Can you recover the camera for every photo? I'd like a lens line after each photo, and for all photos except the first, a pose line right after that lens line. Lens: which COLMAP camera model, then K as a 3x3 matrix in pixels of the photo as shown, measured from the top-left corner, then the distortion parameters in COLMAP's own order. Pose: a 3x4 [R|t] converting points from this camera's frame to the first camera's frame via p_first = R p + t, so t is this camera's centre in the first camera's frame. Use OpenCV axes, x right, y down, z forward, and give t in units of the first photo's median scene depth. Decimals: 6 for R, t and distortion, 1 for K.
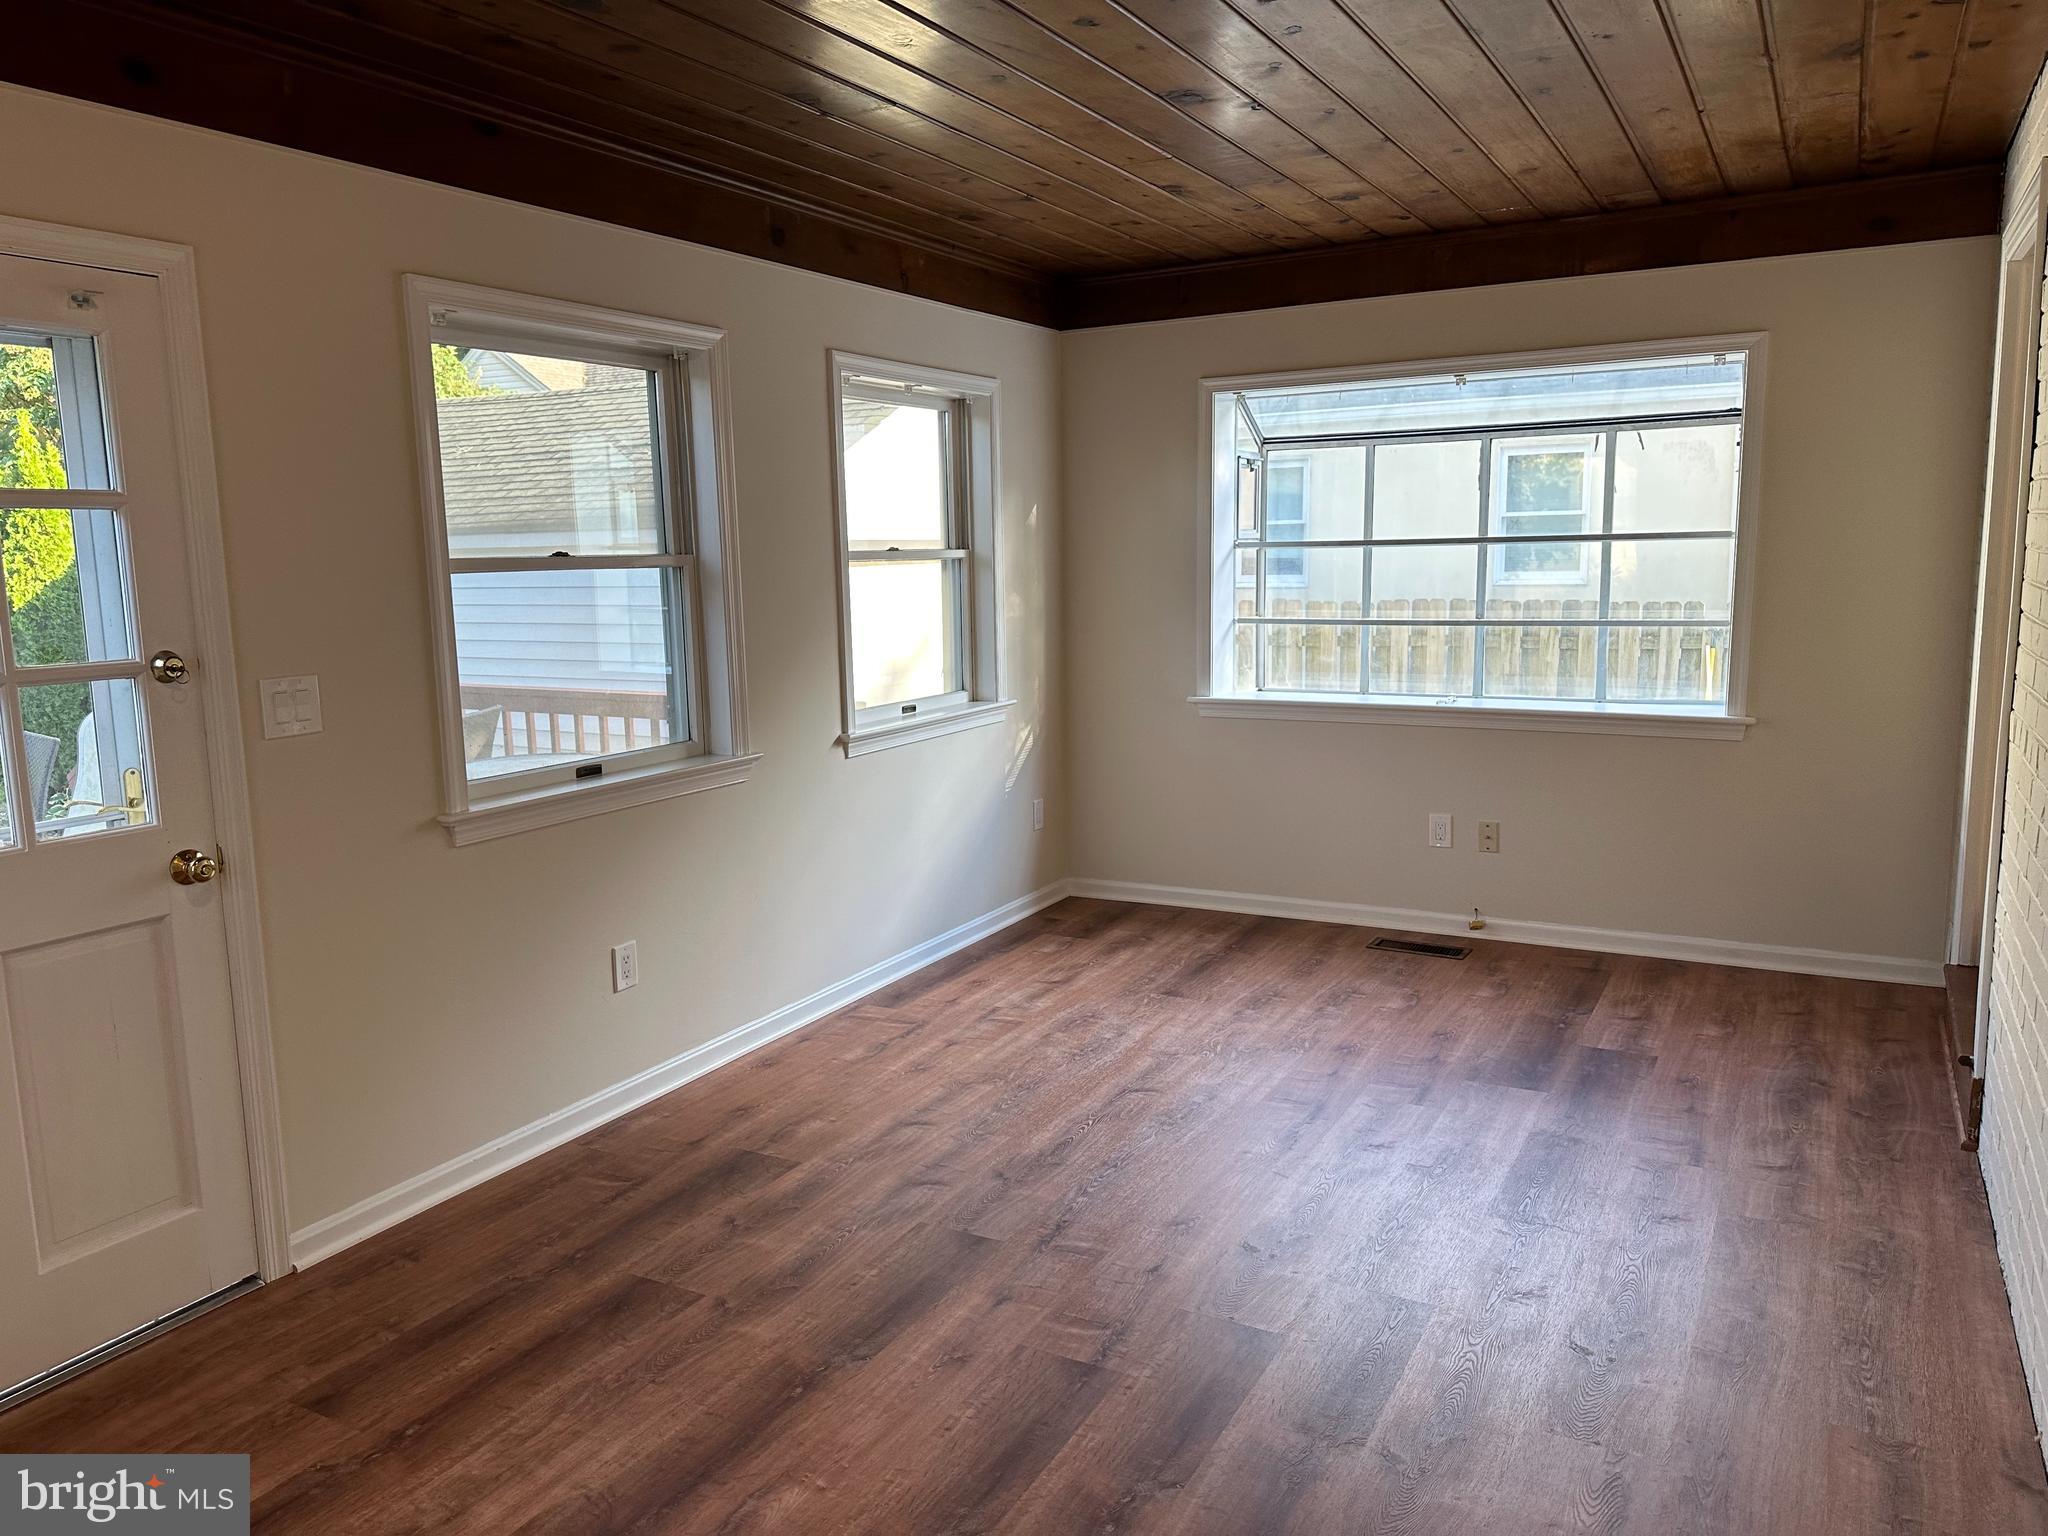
lens RADIAL K [[1445.1, 0, 1024.6], [0, 1445.1, 762.1], [0, 0, 1]] dist [0.028919, -0.009649]
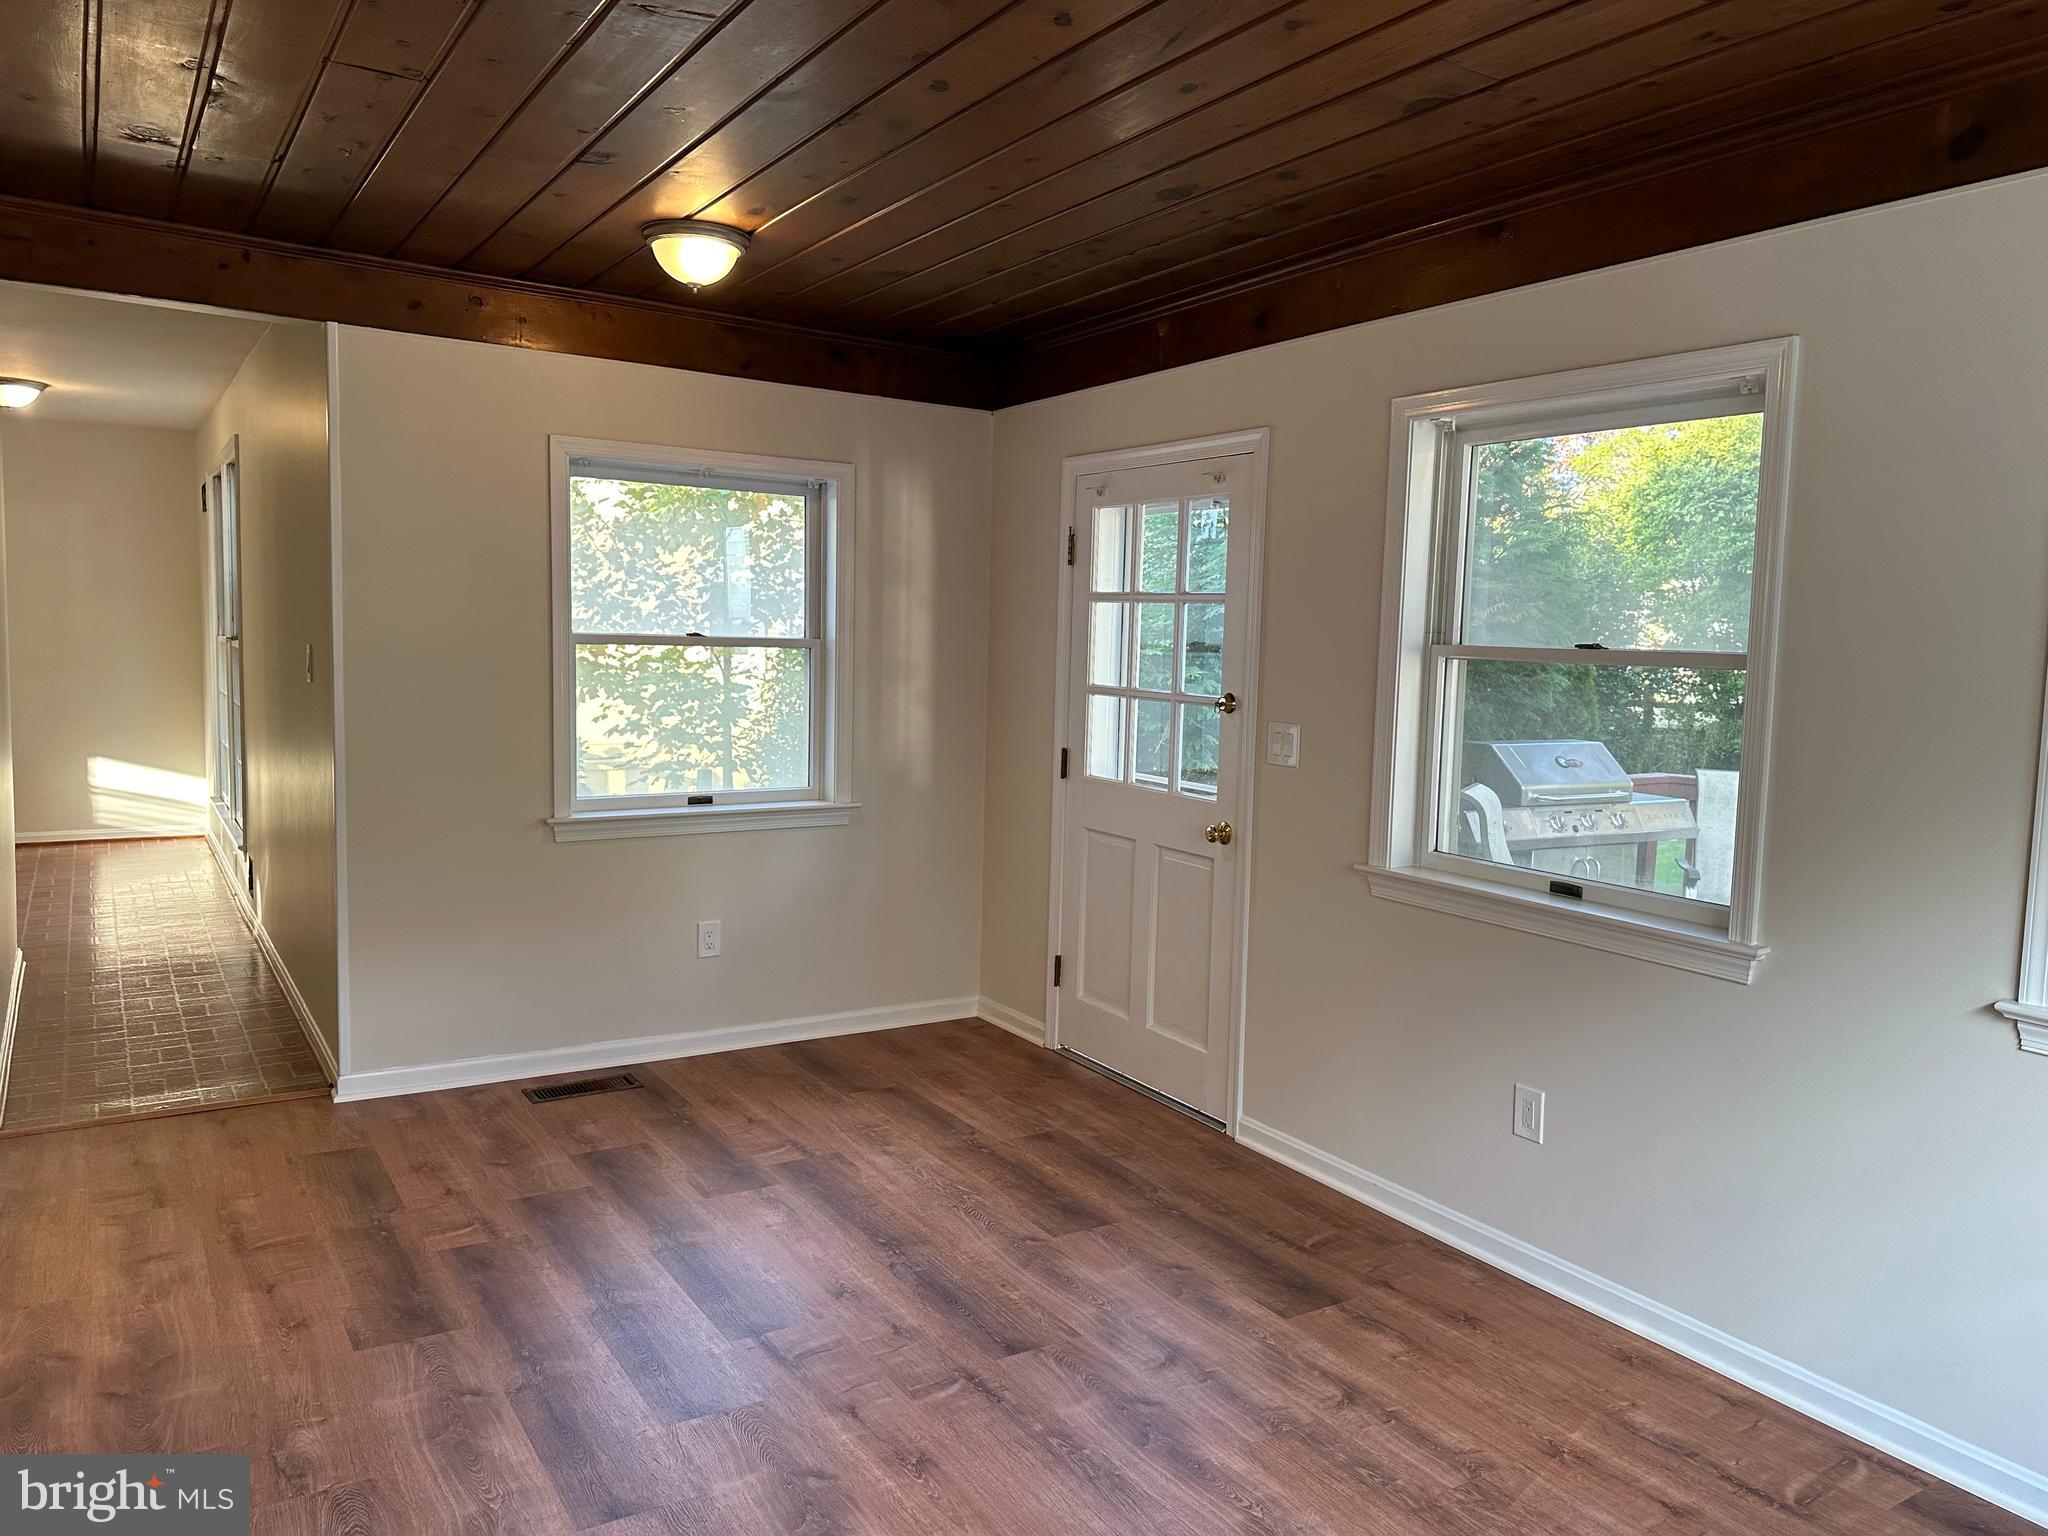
lens RADIAL K [[1445.1, 0, 1025.1], [0, 1445.1, 769.0], [0, 0, 1]] dist [0.028919, -0.009649]
pose [[-0.475856, 0.101936, -0.873596, 0.709004], [-0.145429, 0.970470, 0.192456, -0.213709], [0.867416, 0.218628, -0.446980, 1.251756]]
